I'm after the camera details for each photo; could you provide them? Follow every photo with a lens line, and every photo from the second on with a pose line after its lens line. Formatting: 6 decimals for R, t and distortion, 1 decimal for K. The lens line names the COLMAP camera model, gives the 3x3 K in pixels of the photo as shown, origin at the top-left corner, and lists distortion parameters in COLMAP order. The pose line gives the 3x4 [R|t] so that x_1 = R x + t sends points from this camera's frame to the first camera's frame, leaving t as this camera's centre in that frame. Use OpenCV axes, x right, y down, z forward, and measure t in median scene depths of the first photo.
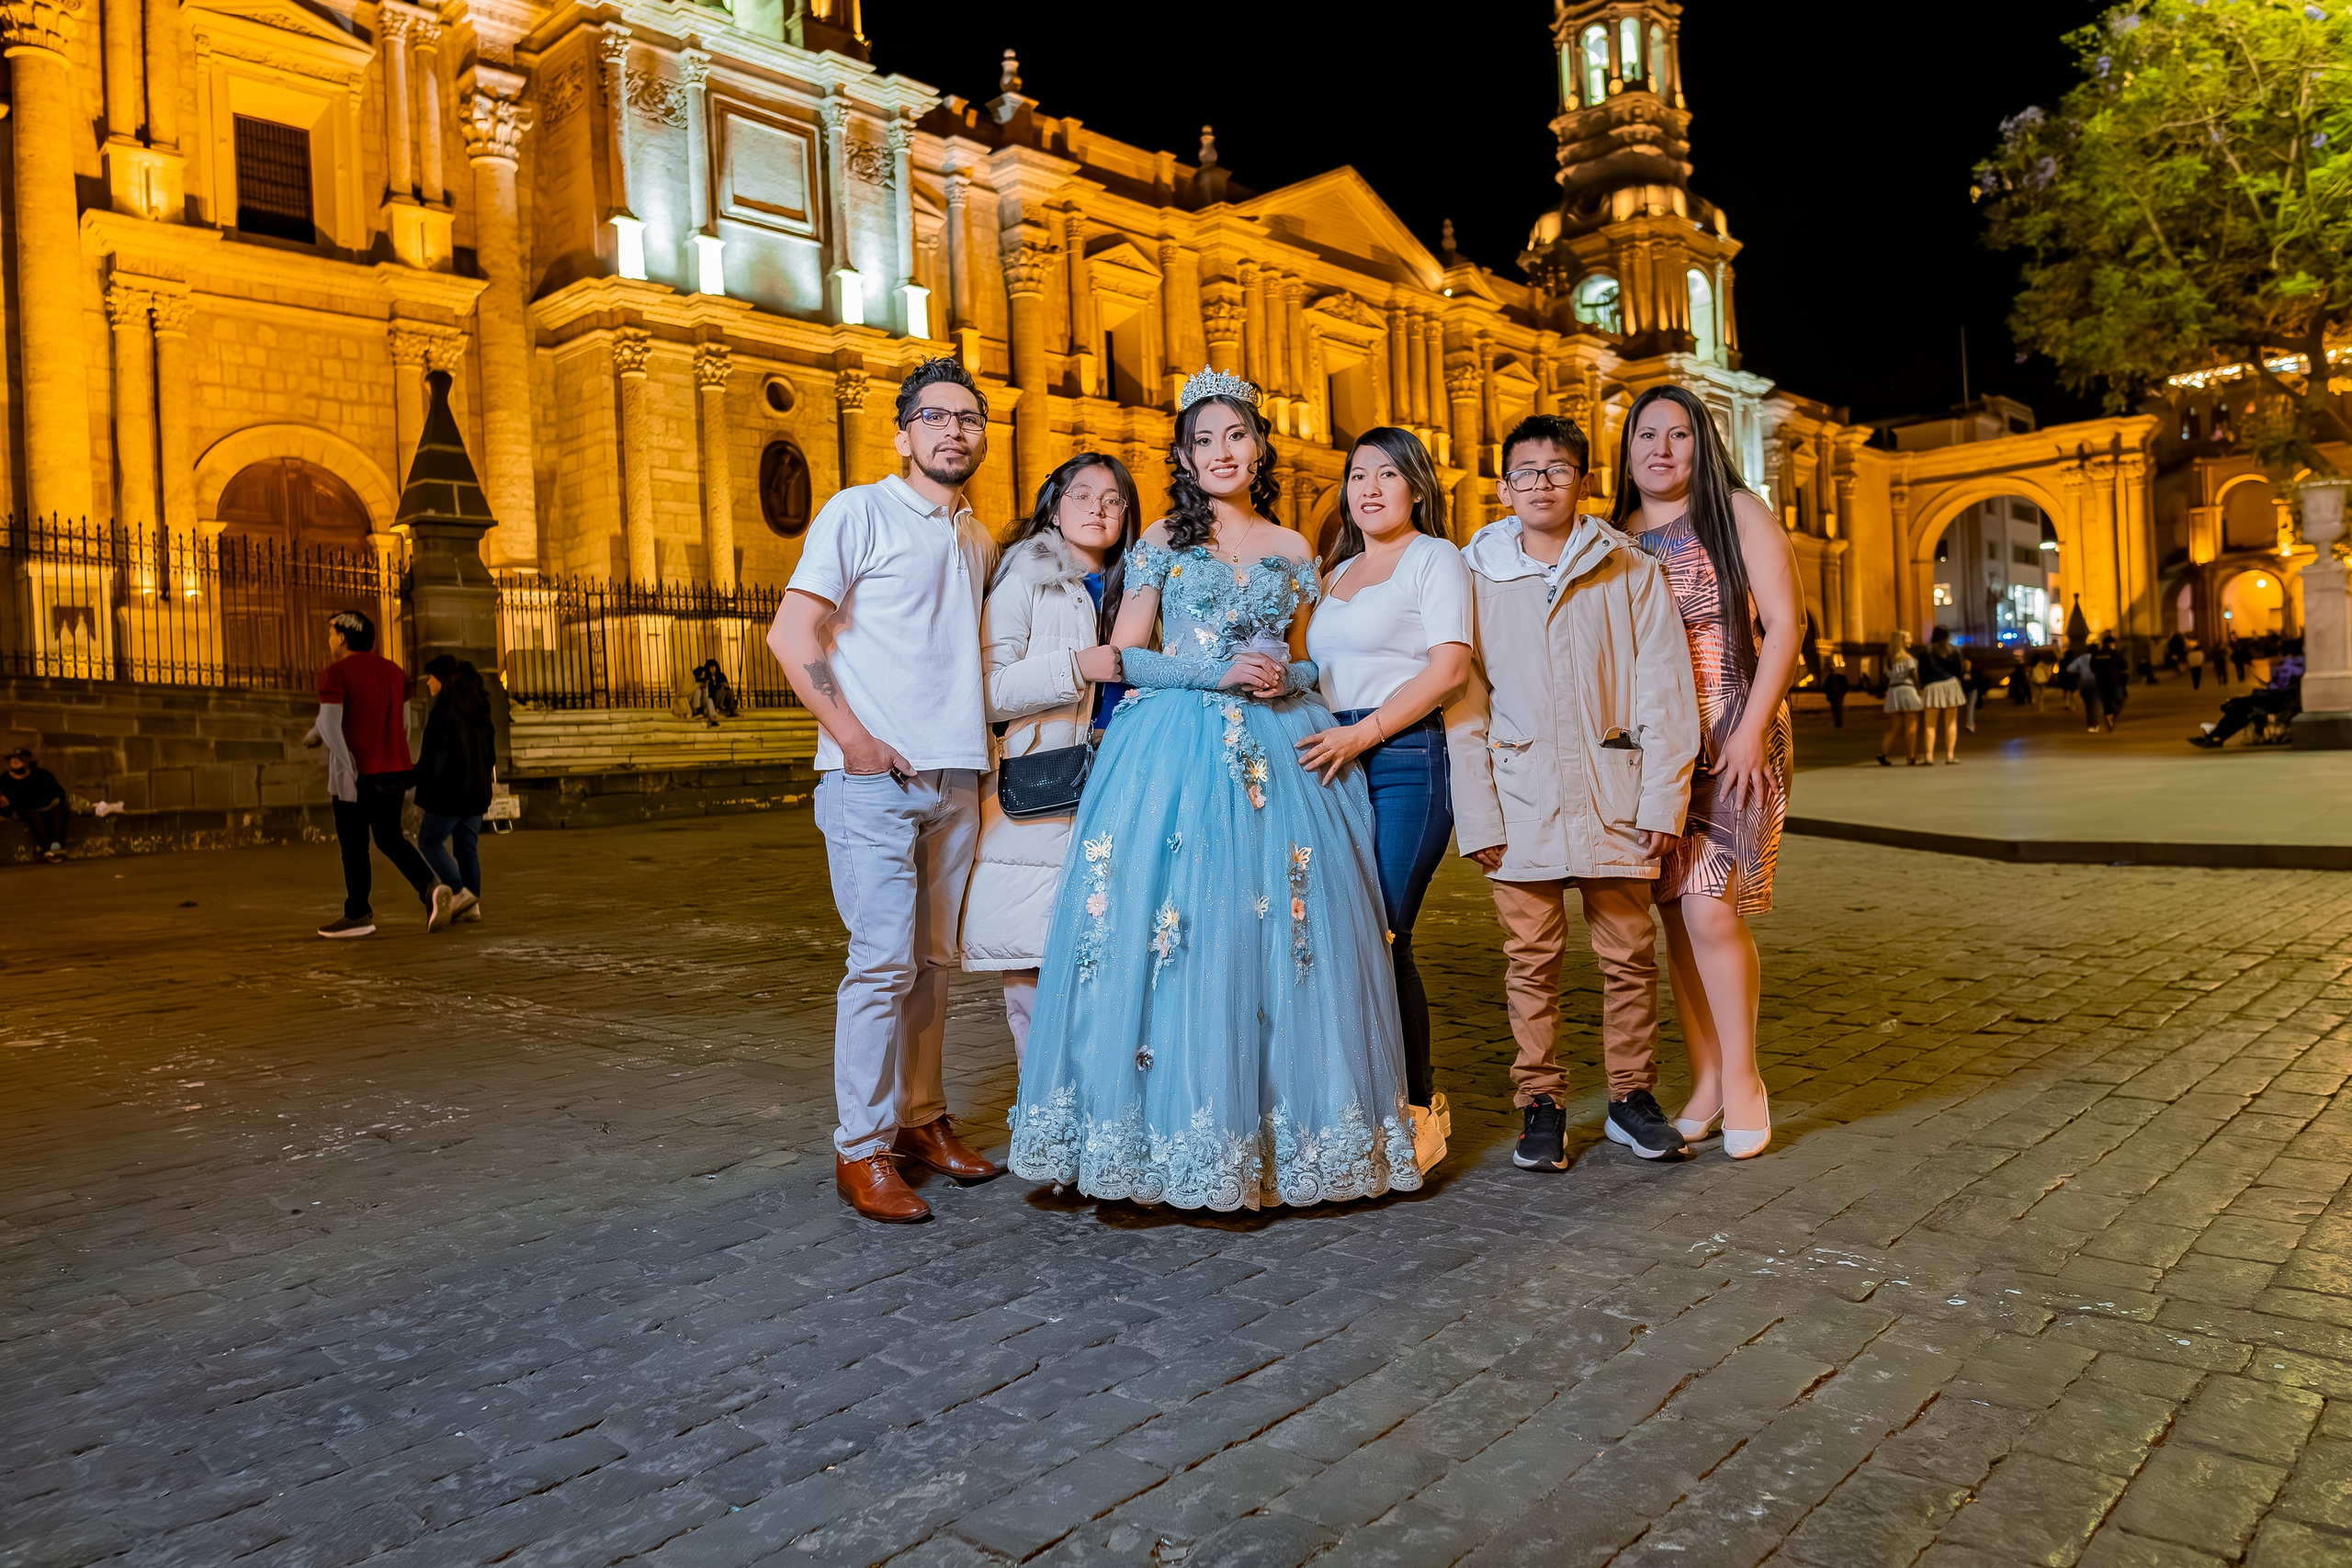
lens RADIAL K [[1622.8, 0, 1176.0], [0, 1622.8, 784.0], [0, 0, 1]] dist [-0.002606, -0.003032]
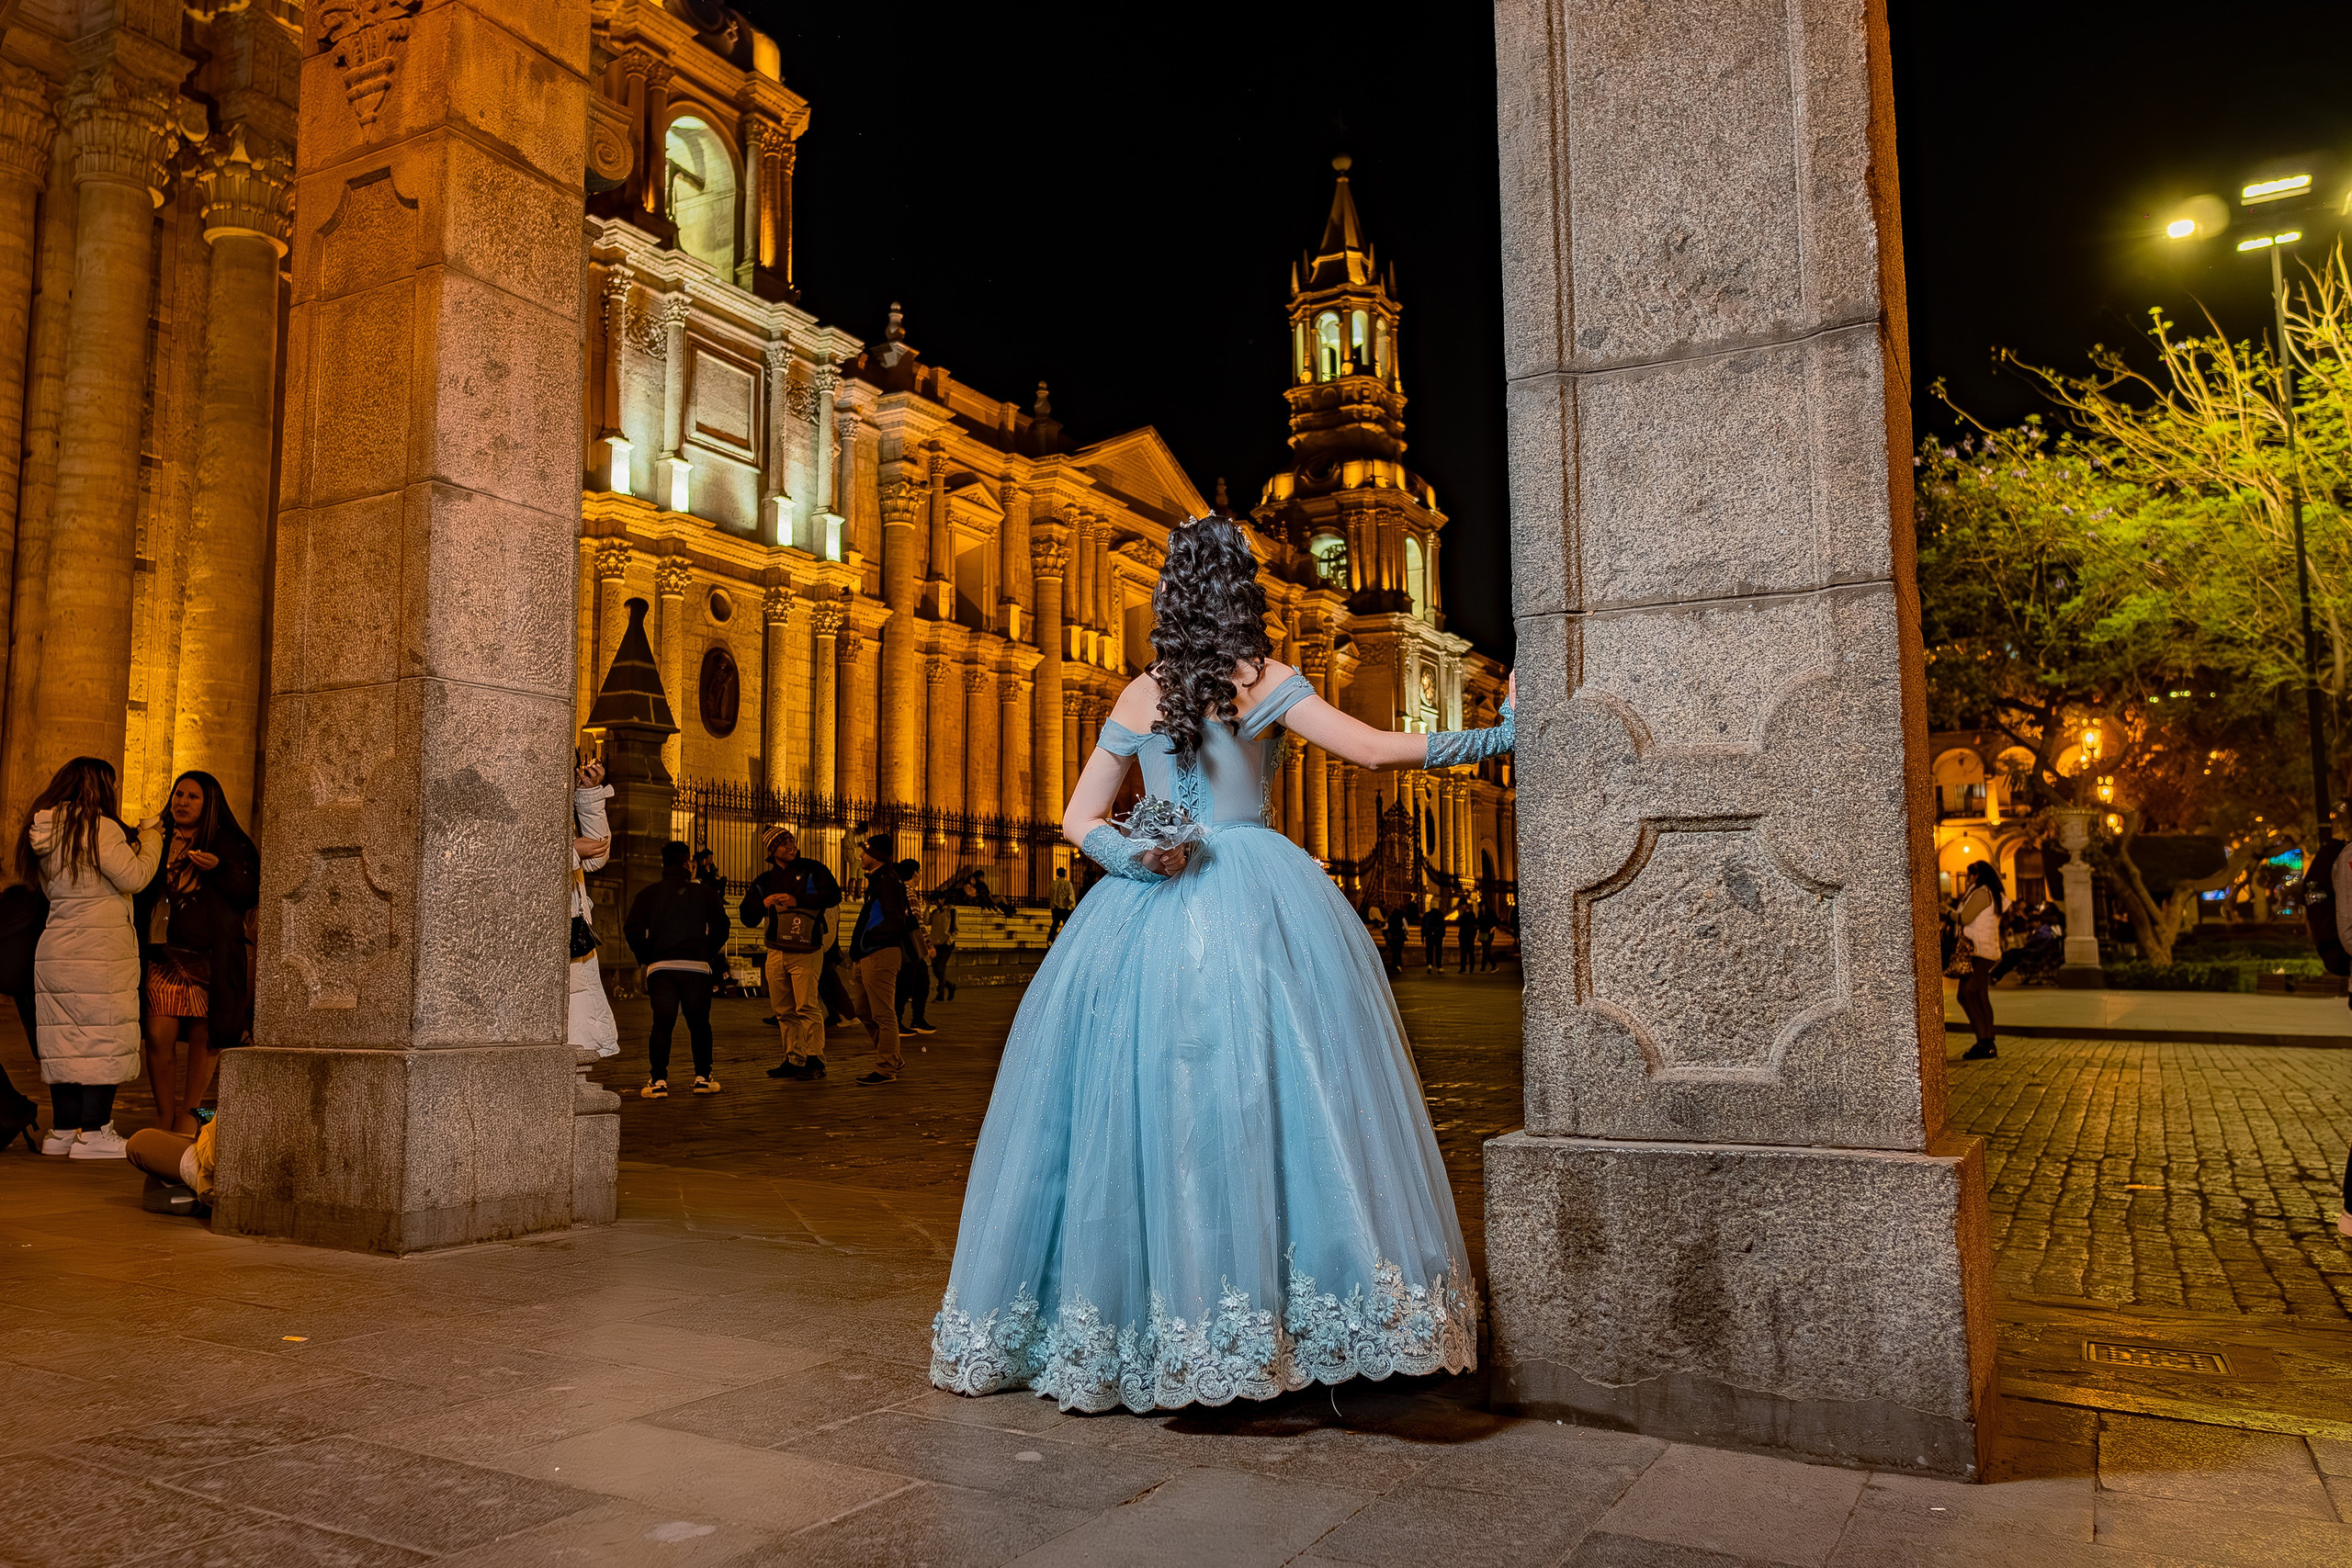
lens RADIAL K [[1753.6, 0, 1141.2], [0, 1753.6, 790.9], [0, 0, 1]] dist [-0.001961, -0.003911]
pose [[0.971899, 0.066907, 0.225691, -0.193662], [-0.039379, 0.991458, -0.124343, 0.012333], [-0.232082, 0.111962, 0.966231, -0.144000]]
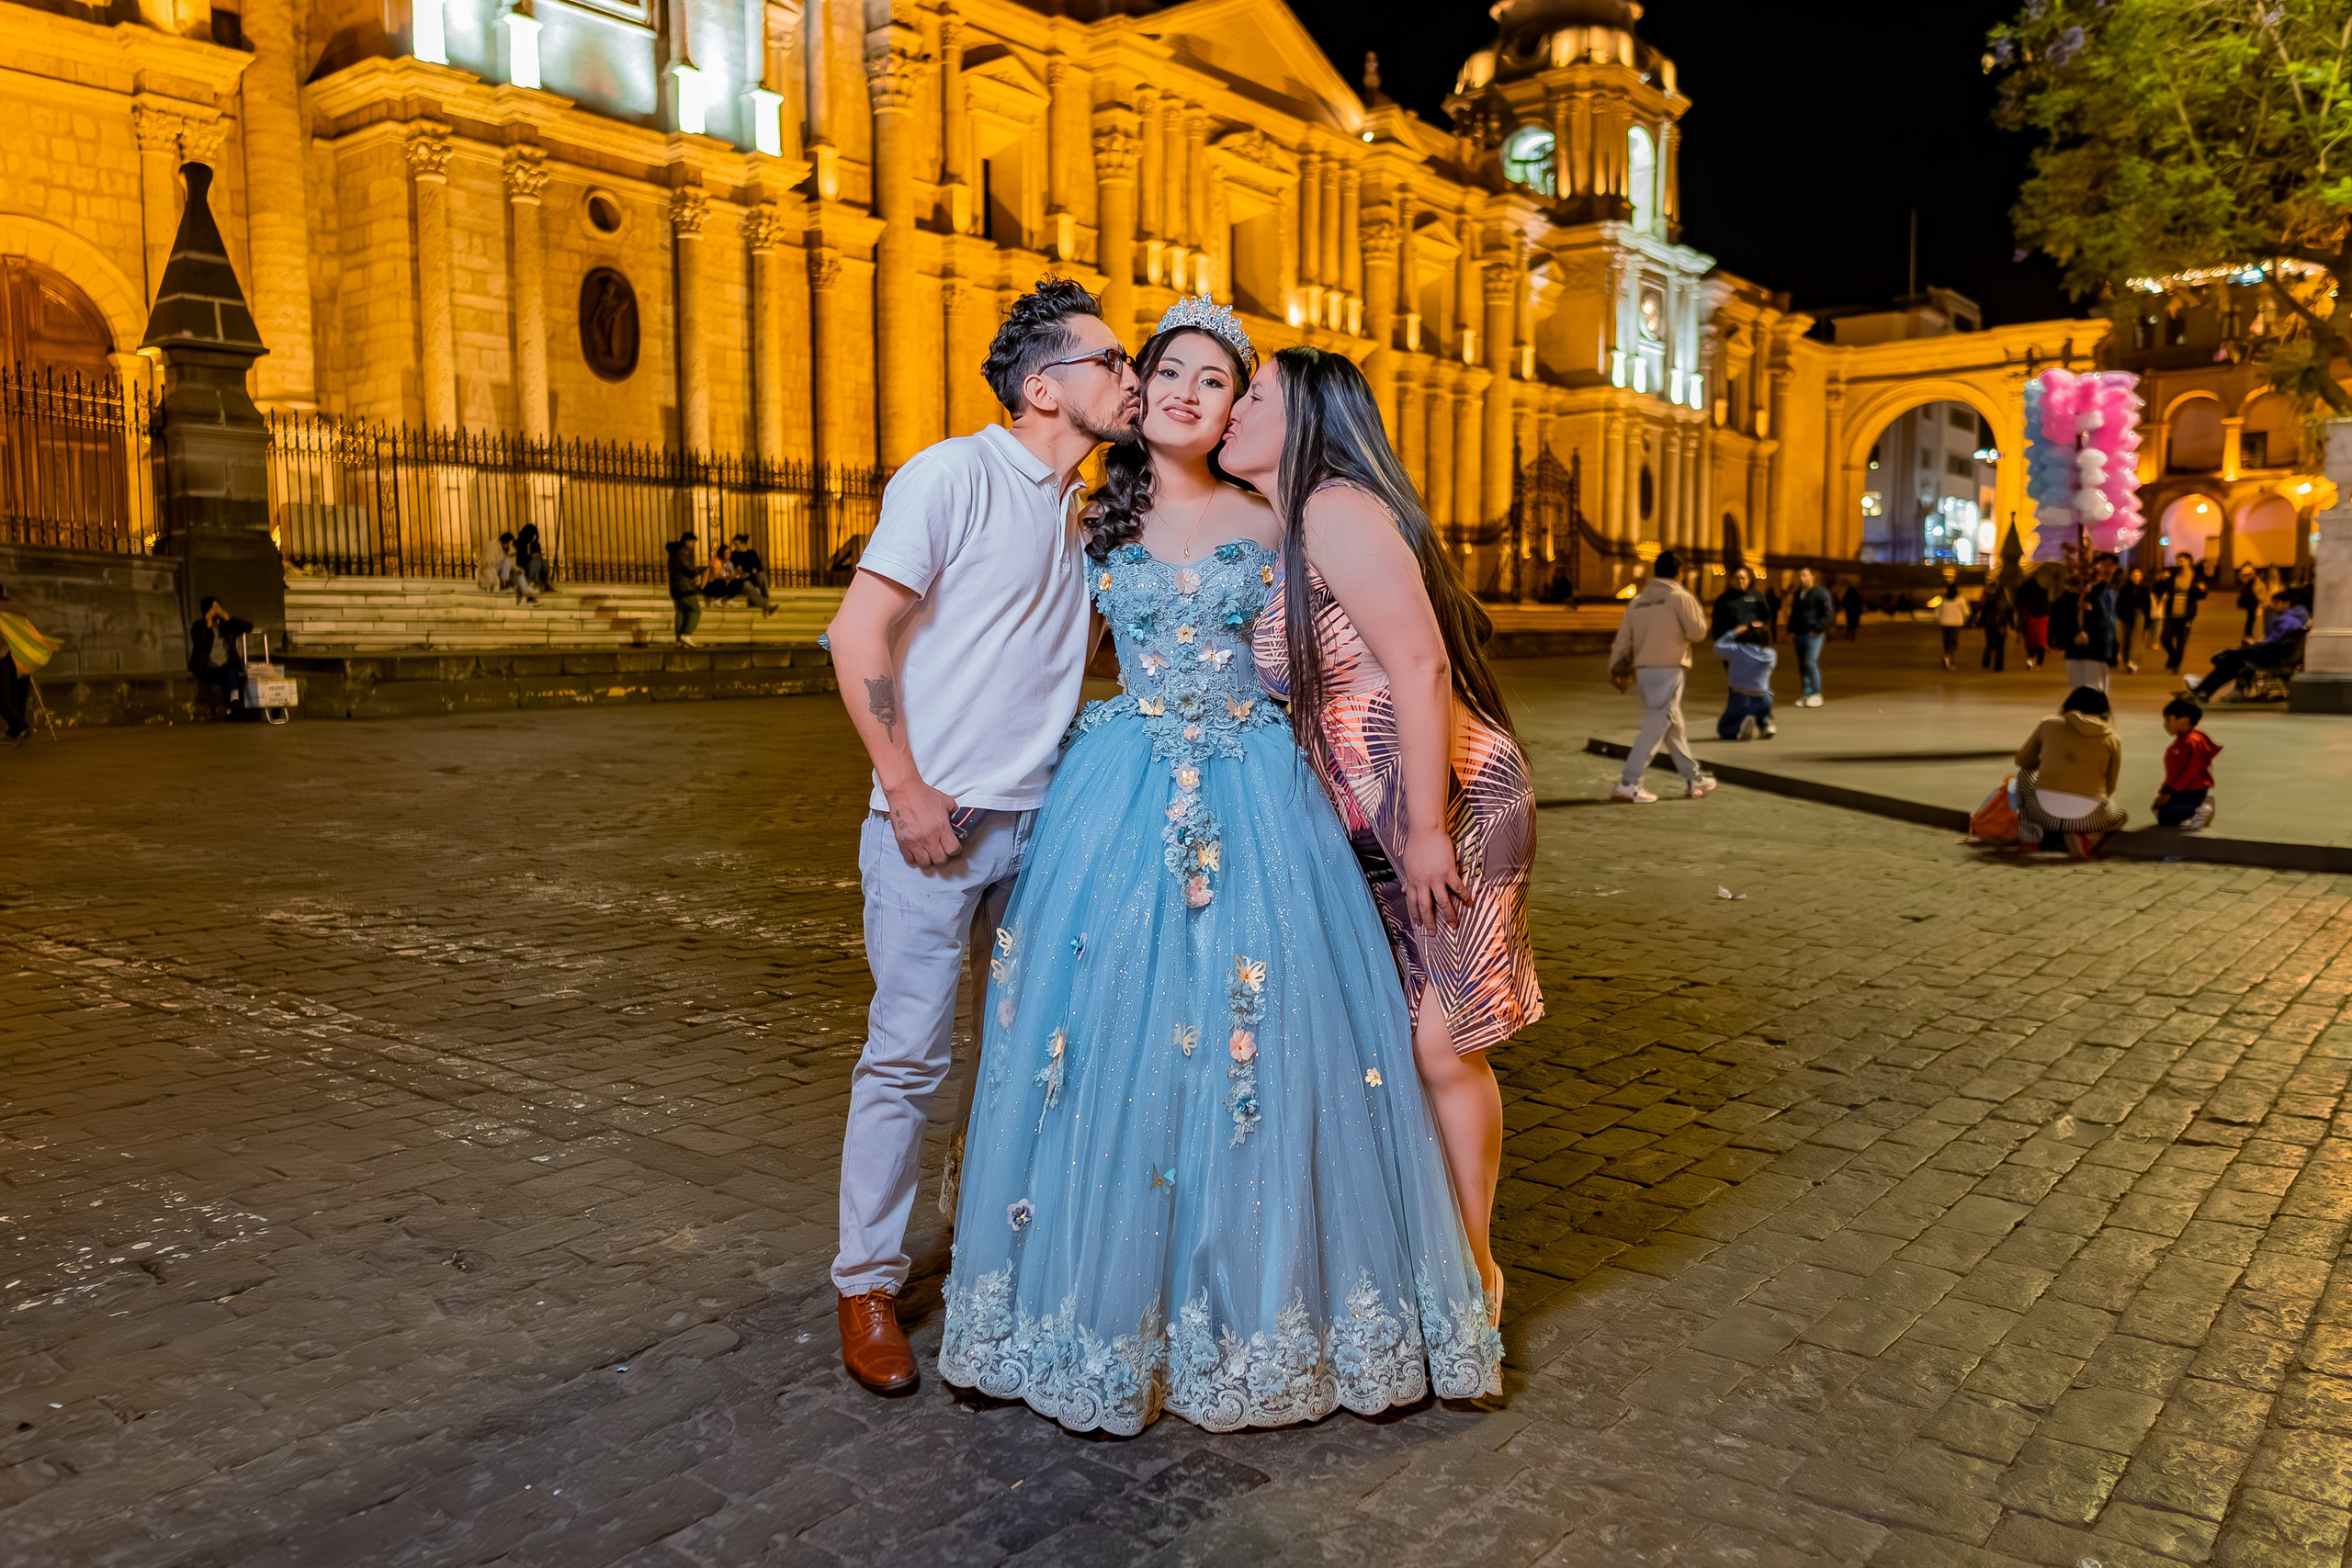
lens RADIAL K [[1766.6, 0, 1152.9], [0, 1766.6, 829.7], [0, 0, 1]] dist [0.000434, -0.007742]
pose [[0.996808, 0.034540, 0.071977, -0.008868], [-0.040745, 0.995409, 0.086609, -0.005879], [-0.068655, -0.089265, 0.993639, 0.017108]]
